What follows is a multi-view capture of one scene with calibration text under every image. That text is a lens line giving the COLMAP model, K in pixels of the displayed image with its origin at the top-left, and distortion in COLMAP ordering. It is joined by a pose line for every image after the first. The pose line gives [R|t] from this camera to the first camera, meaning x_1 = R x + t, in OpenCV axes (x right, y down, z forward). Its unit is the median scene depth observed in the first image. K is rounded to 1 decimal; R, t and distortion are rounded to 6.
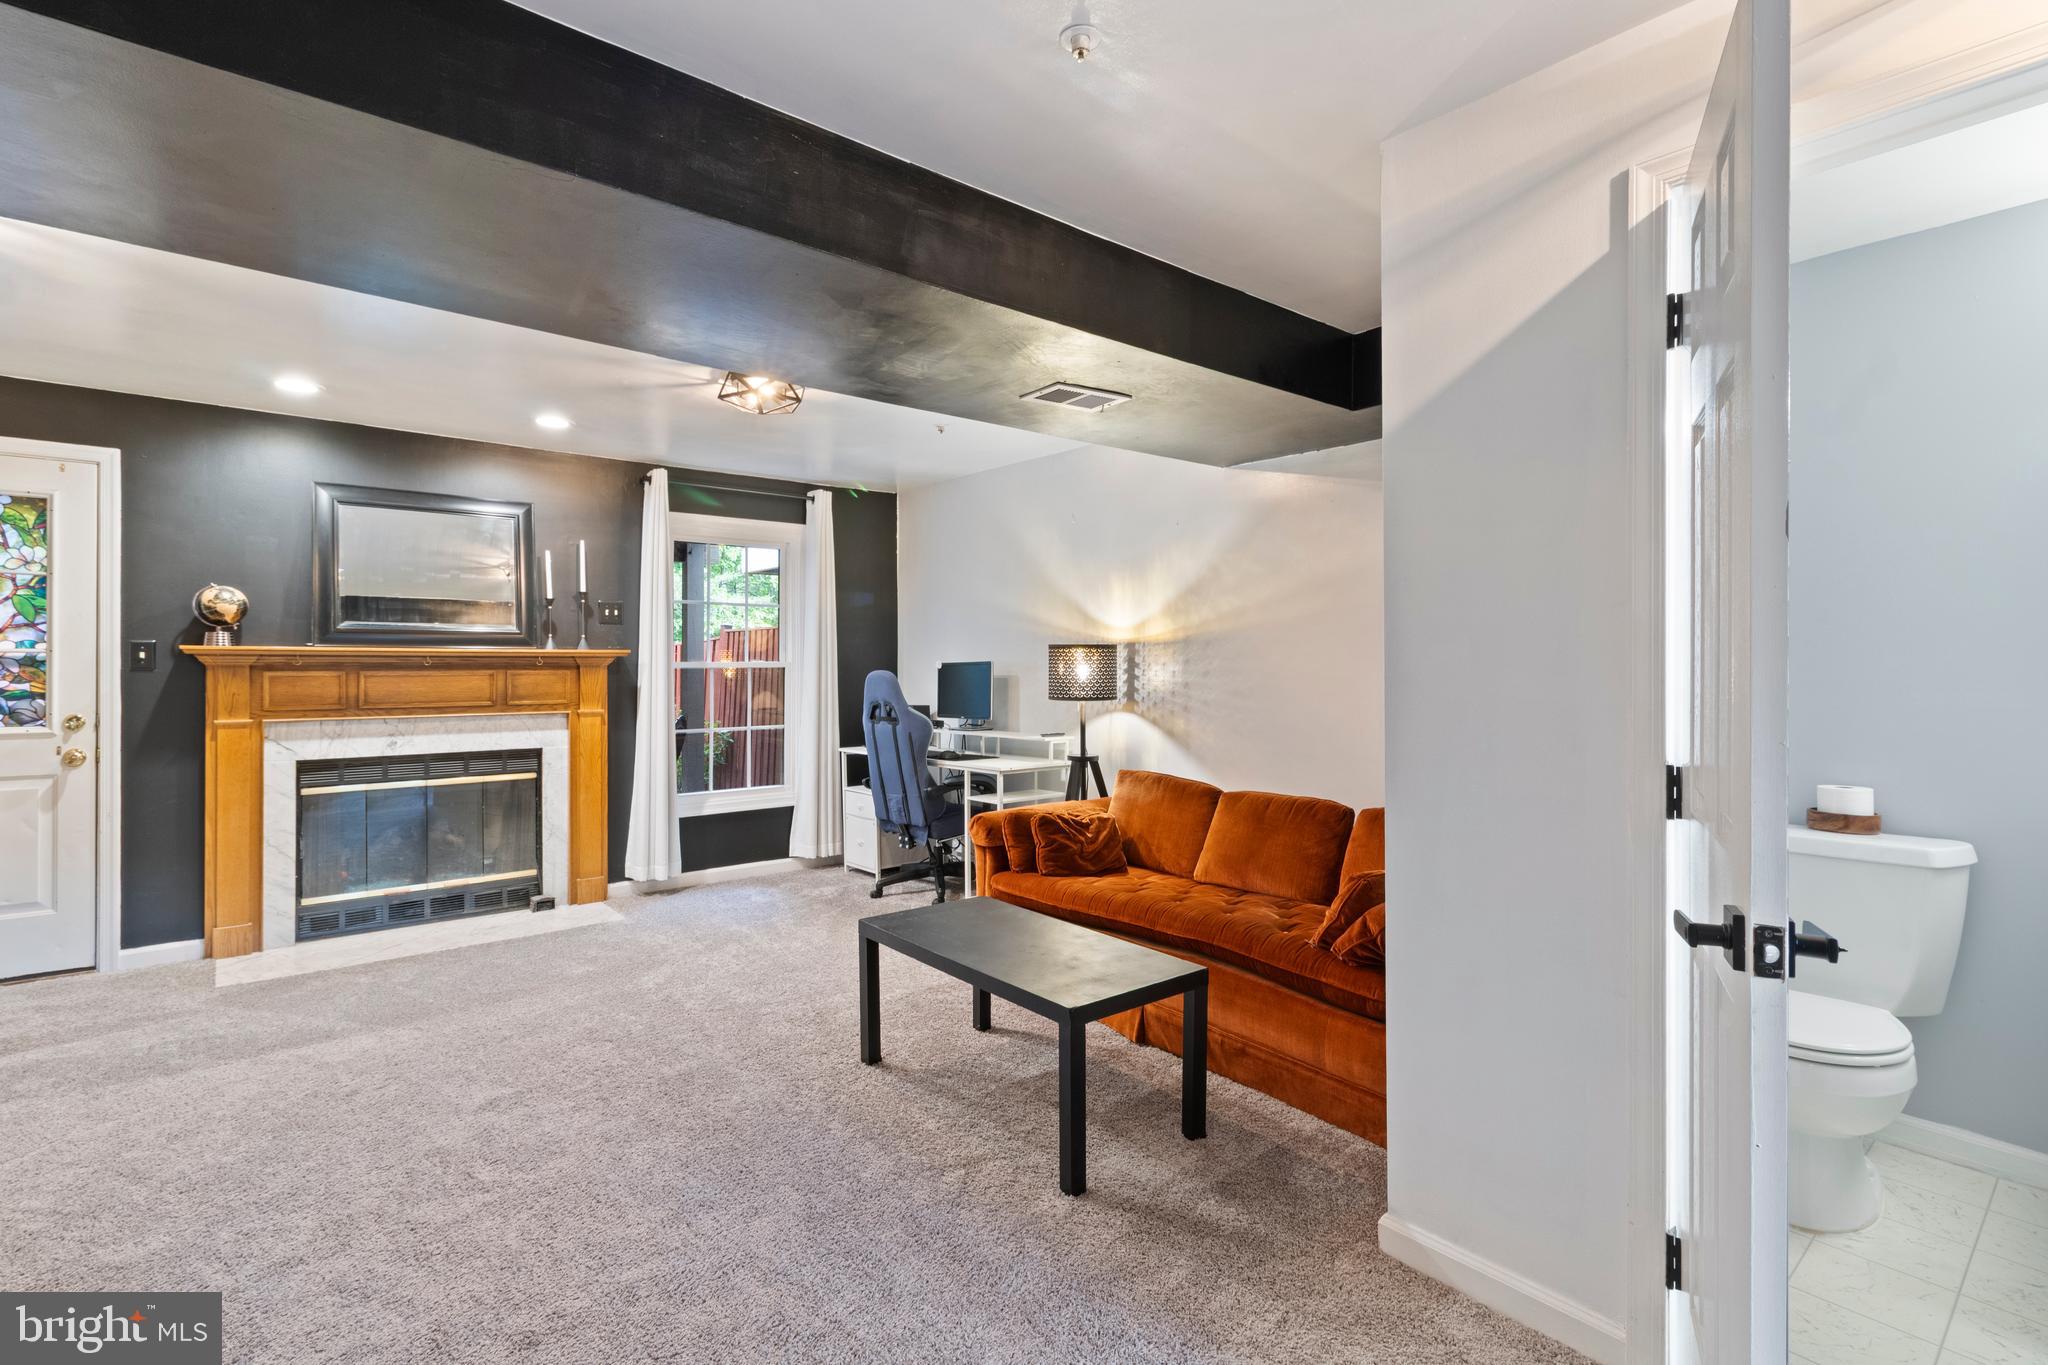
lens RADIAL K [[973.4, 0, 1032.4], [0, 973.4, 667.1], [0, 0, 1]] dist [0.000841, -0.000475]
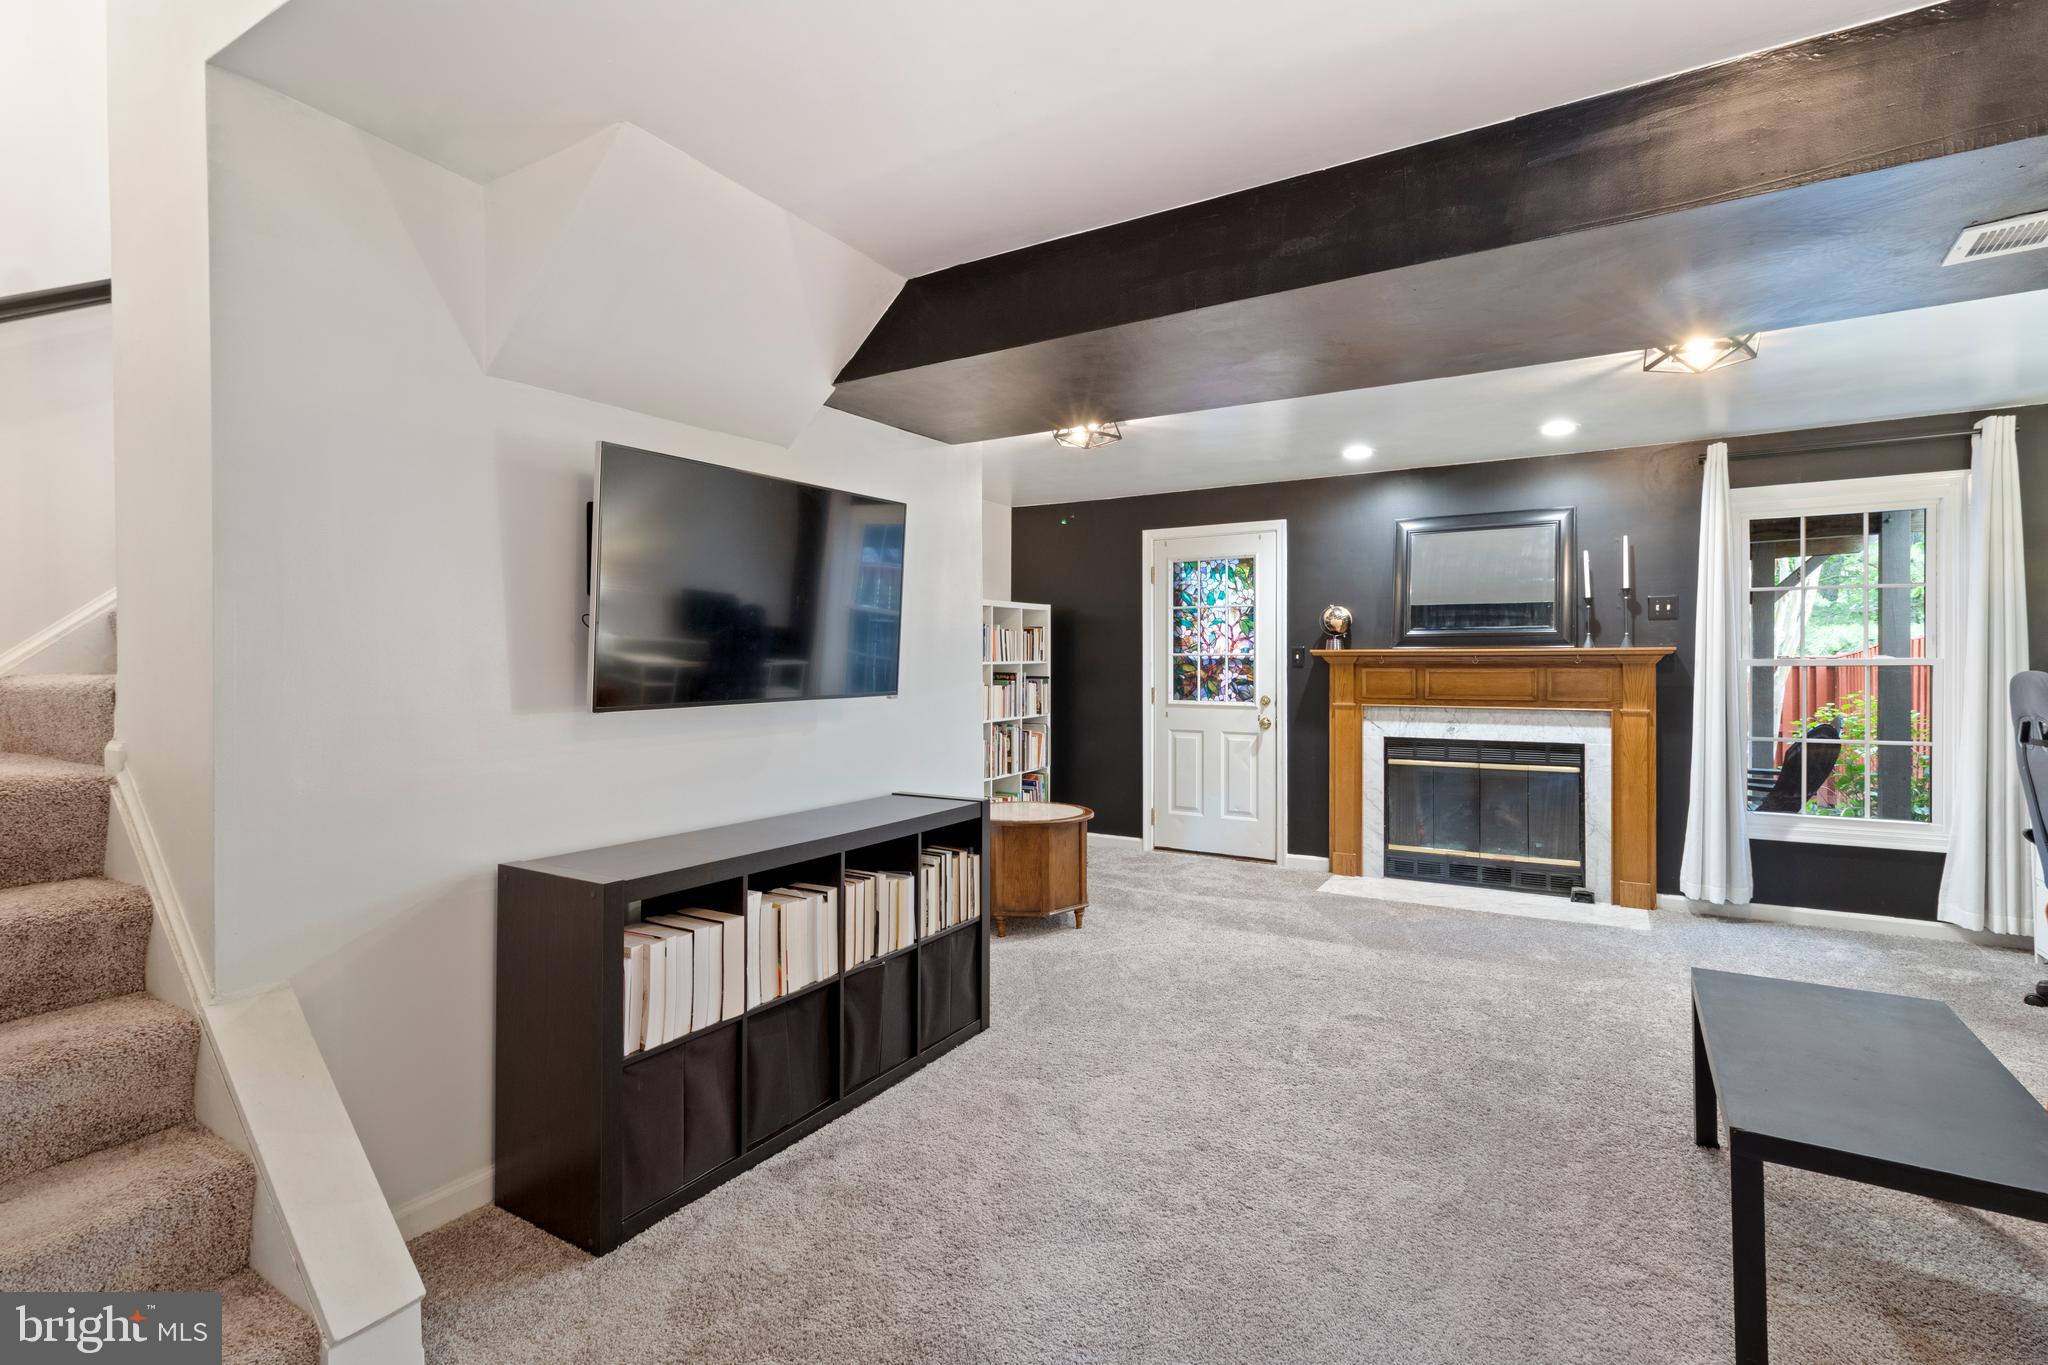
lens RADIAL K [[973.4, 0, 1032.7], [0, 973.4, 675.6], [0, 0, 1]] dist [0.000841, -0.000475]
pose [[0.306167, 0.012234, -0.951899, 0.327834], [-0.000815, 0.999920, 0.012589, -0.001733], [0.951977, -0.003078, 0.306153, 0.151119]]
